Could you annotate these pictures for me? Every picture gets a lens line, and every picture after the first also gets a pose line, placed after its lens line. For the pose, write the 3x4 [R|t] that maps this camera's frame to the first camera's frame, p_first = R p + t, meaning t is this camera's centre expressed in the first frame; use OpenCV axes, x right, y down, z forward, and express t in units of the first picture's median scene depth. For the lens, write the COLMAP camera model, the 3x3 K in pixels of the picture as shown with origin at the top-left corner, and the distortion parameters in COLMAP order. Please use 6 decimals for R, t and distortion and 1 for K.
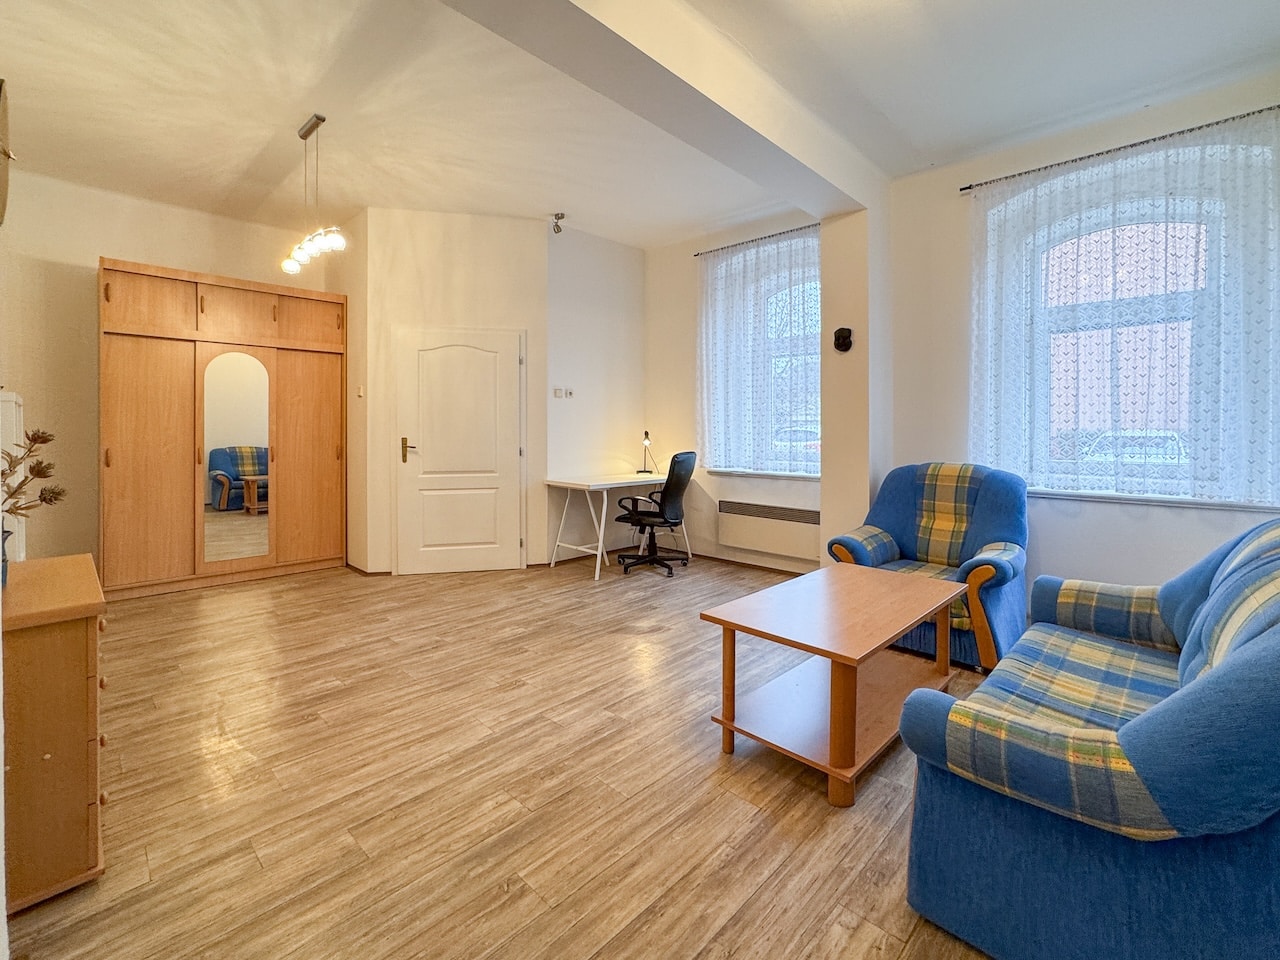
lens RADIAL K [[549.2, 0, 653.4], [0, 549.2, 434.5], [0, 0, 1]] dist [-0.007242, 0.000114]
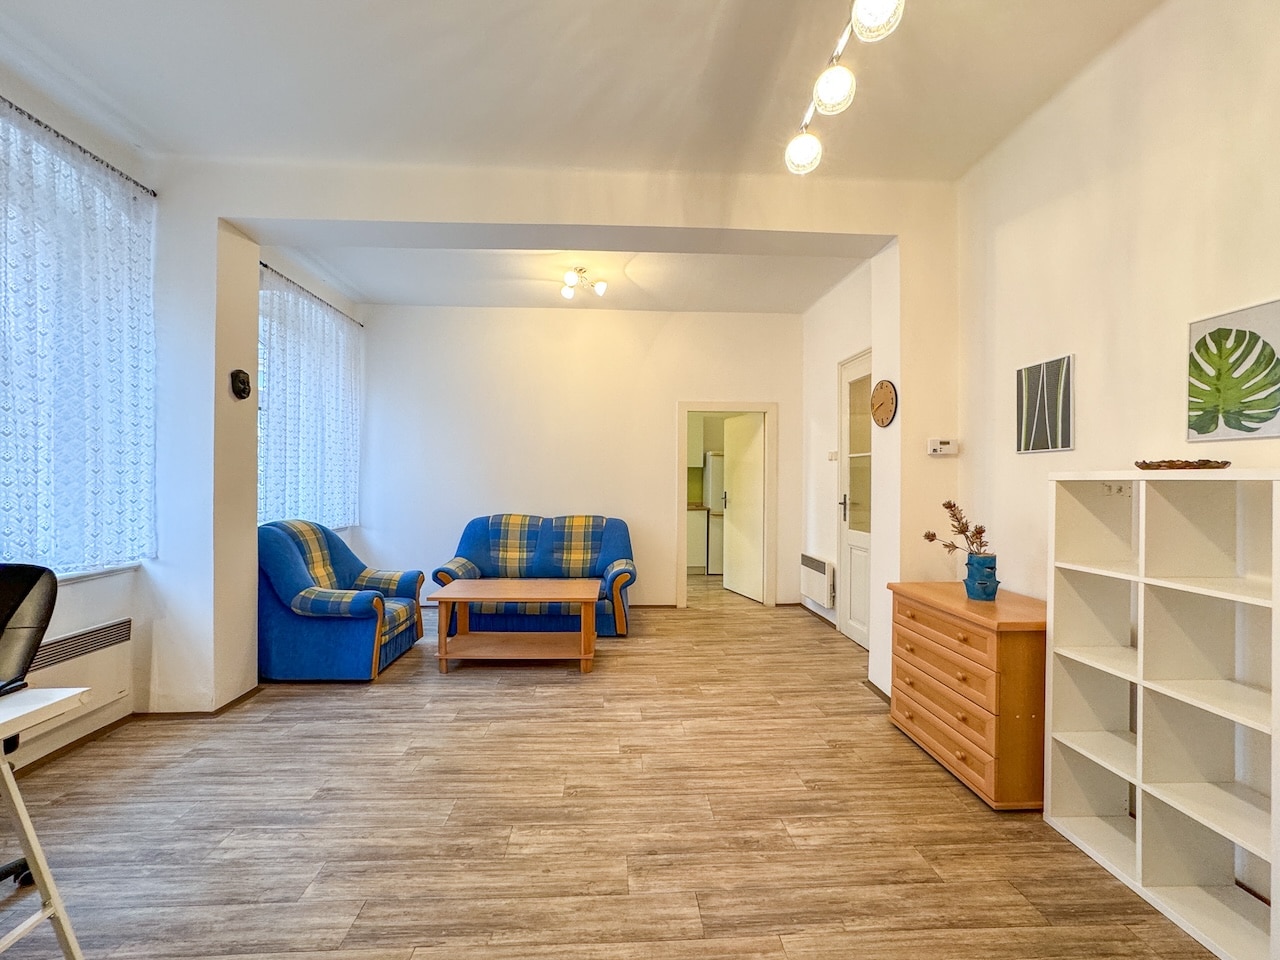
lens RADIAL K [[539.3, 0, 631.0], [0, 539.3, 486.4], [0, 0, 1]] dist [-0.039561, 0.017476]
pose [[-0.711243, -0.016251, 0.702759, -0.743591], [0.000090, 0.999731, 0.023209, -0.041925], [-0.702947, 0.016570, -0.711050, 1.338110]]
